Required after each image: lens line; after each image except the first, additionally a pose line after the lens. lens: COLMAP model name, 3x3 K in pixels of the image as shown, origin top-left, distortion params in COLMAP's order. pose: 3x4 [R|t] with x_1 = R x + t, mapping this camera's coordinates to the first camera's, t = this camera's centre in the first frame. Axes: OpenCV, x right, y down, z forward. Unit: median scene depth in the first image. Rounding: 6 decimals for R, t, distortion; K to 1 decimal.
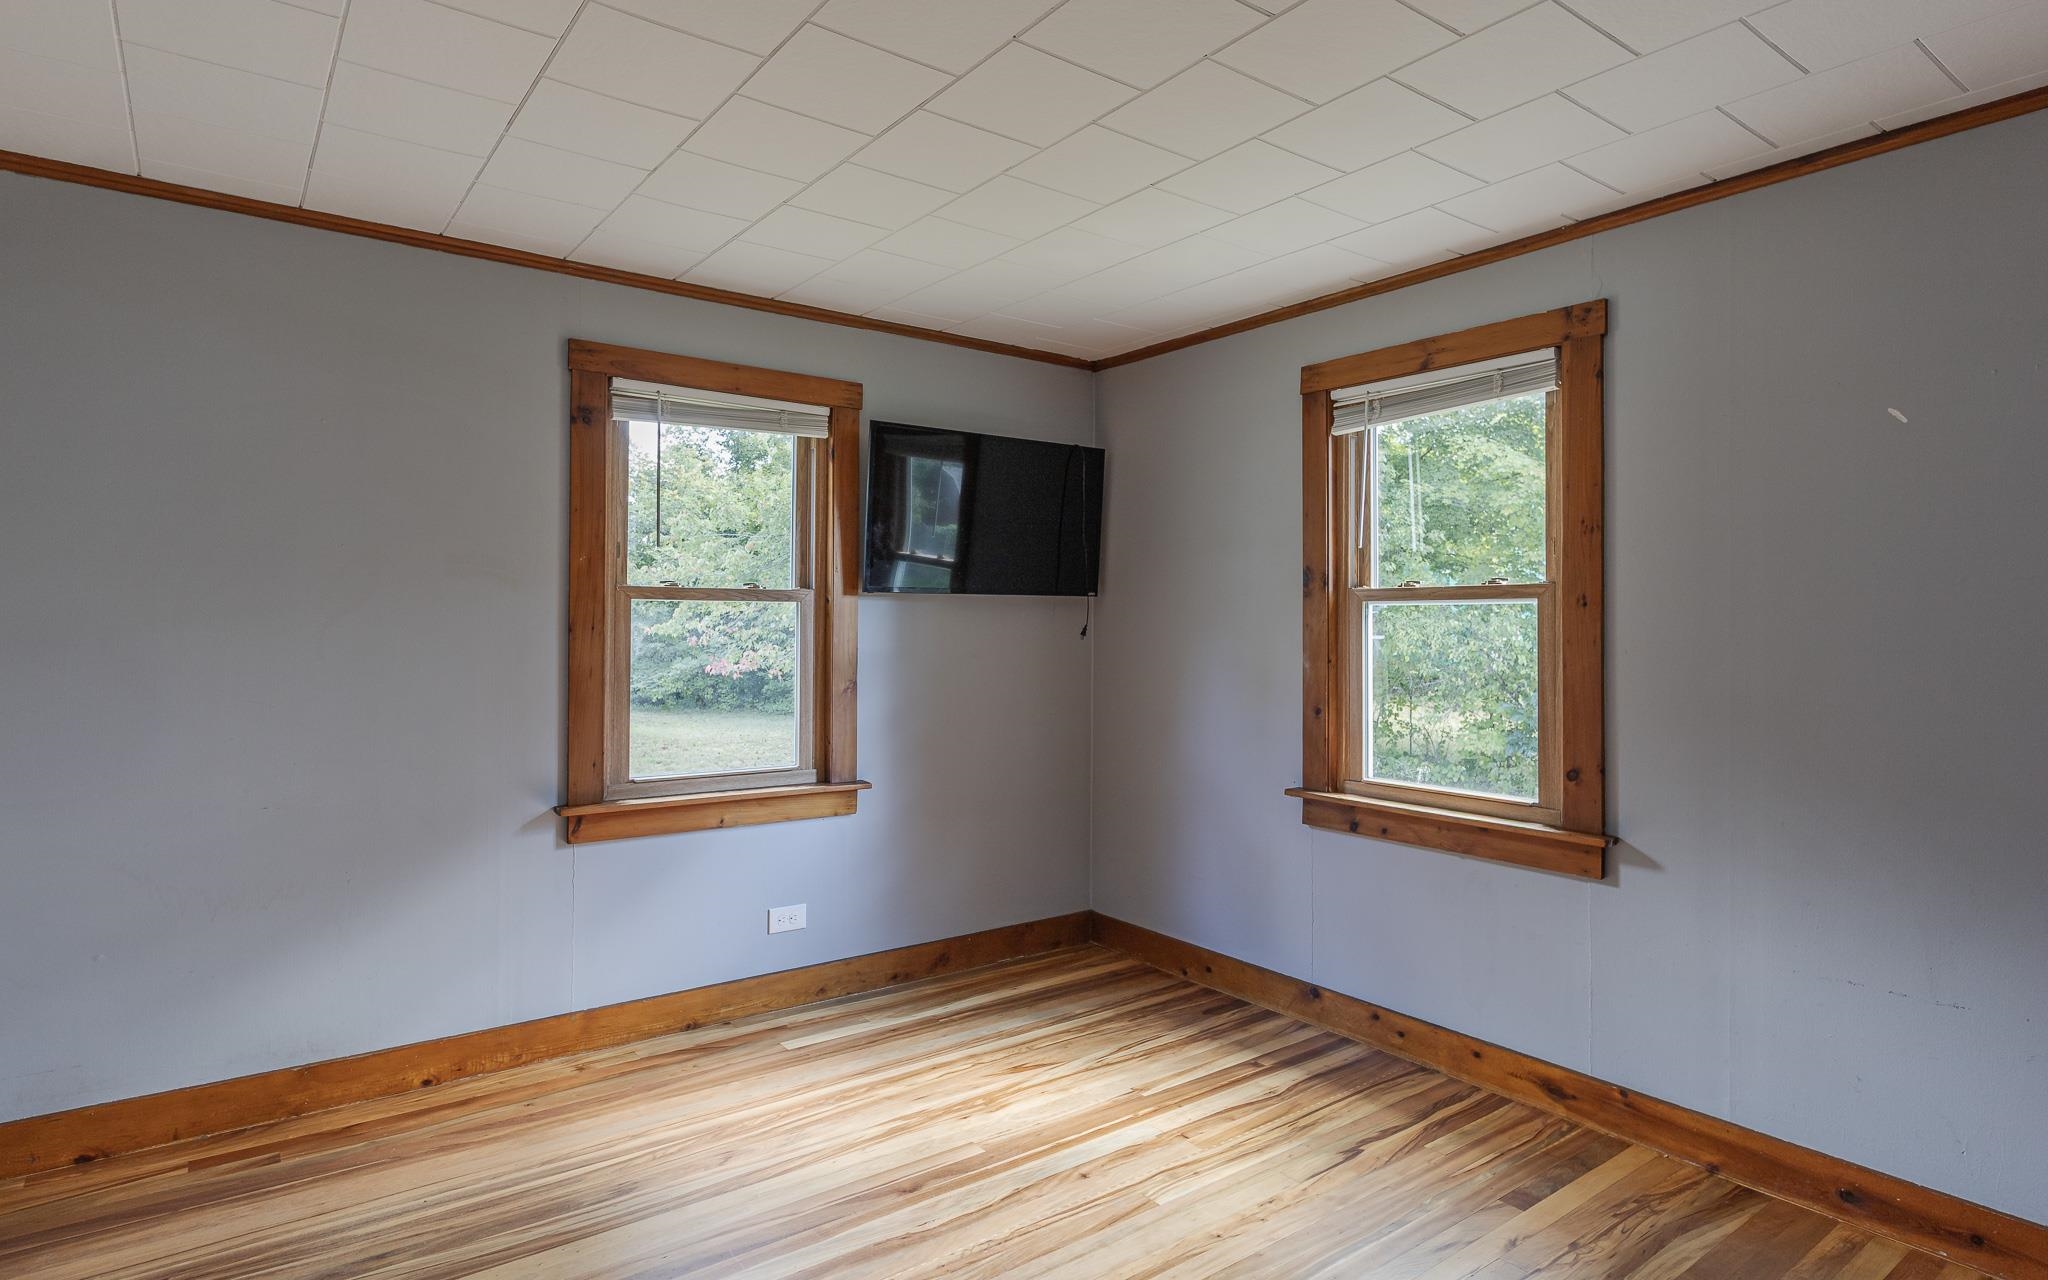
lens RADIAL K [[1087.3, 0, 1013.9], [0, 1087.3, 607.3], [0, 0, 1]] dist [-0.002834, -0.003362]
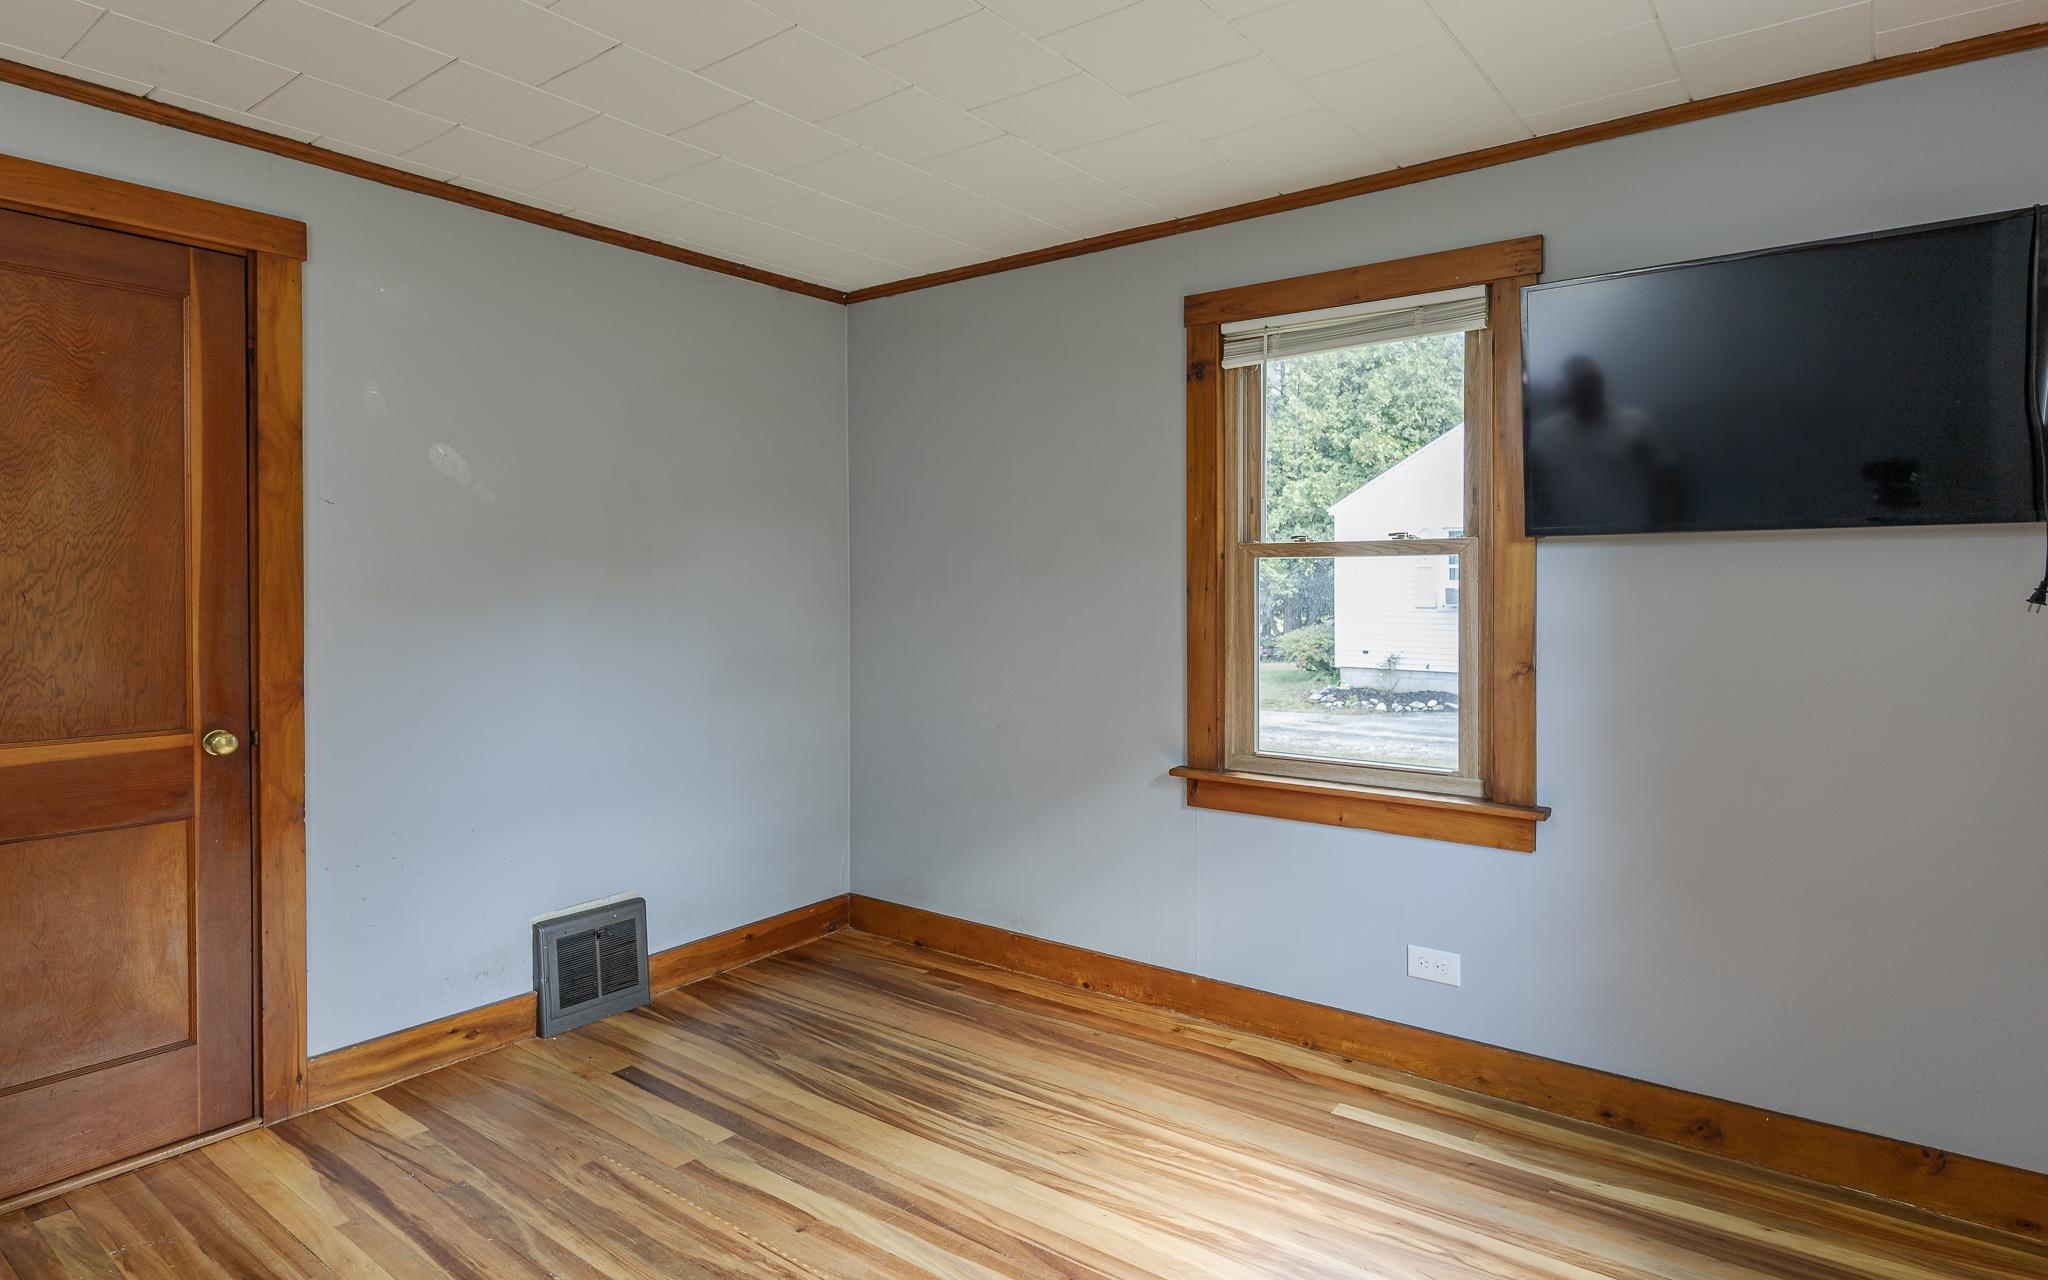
lens RADIAL K [[1087.3, 0, 991.5], [0, 1087.3, 600.3], [0, 0, 1]] dist [-0.002834, -0.003362]
pose [[0.292861, 0.006182, -0.956135, 0.484822], [0.012795, 0.999864, 0.010384, 0.017047], [0.956069, -0.015275, 0.292742, 0.532250]]
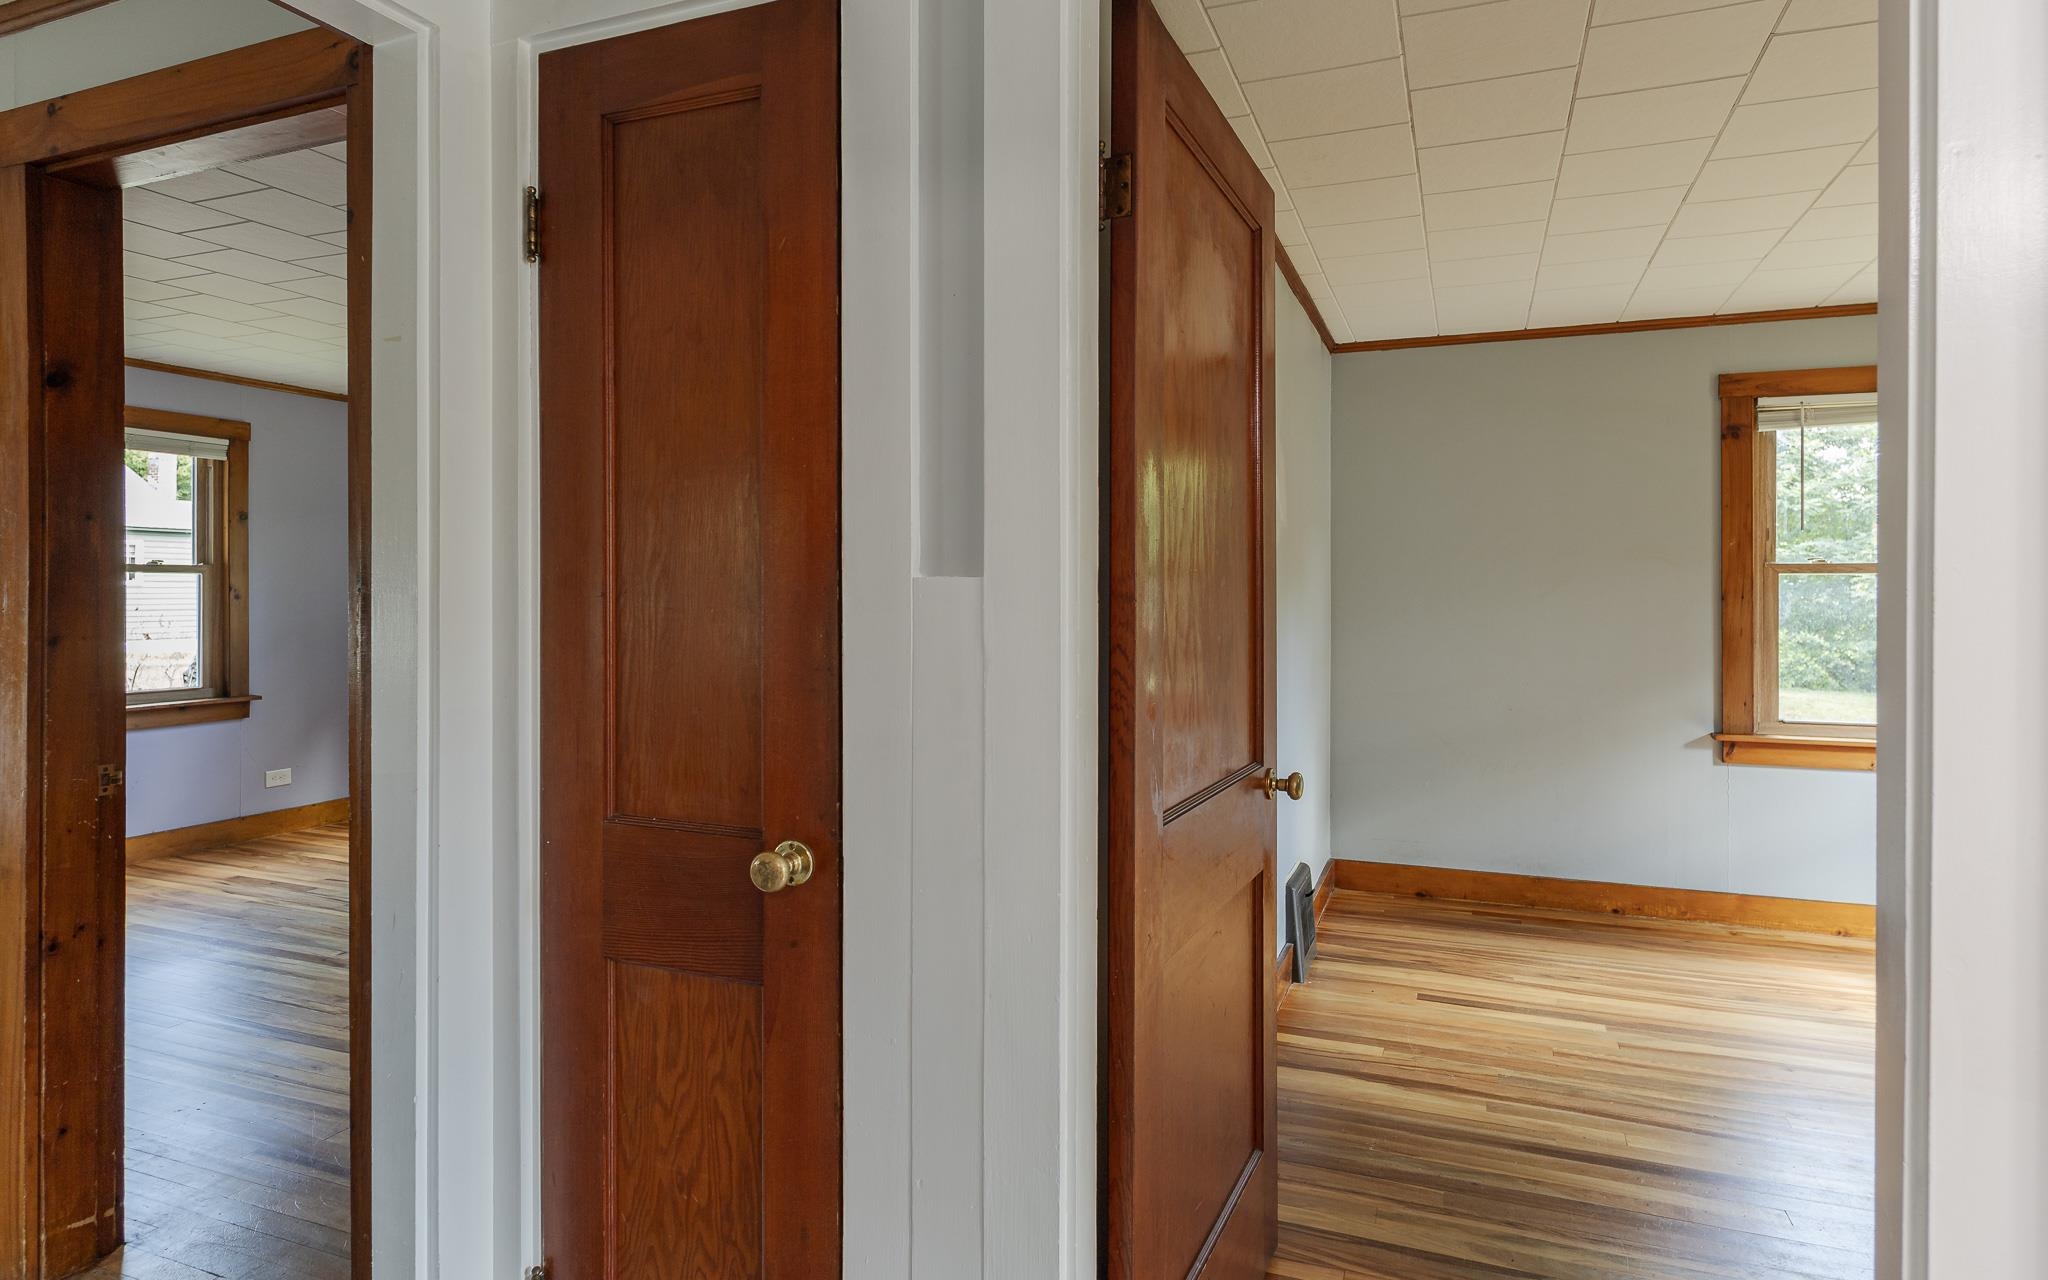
lens RADIAL K [[1087.3, 0, 1014.3], [0, 1087.3, 586.4], [0, 0, 1]] dist [-0.002834, -0.003362]
pose [[0.515483, -0.005241, -0.856884, 0.266387], [0.012942, 0.999915, 0.001670, -0.006718], [0.856802, -0.011951, 0.515507, -0.395090]]
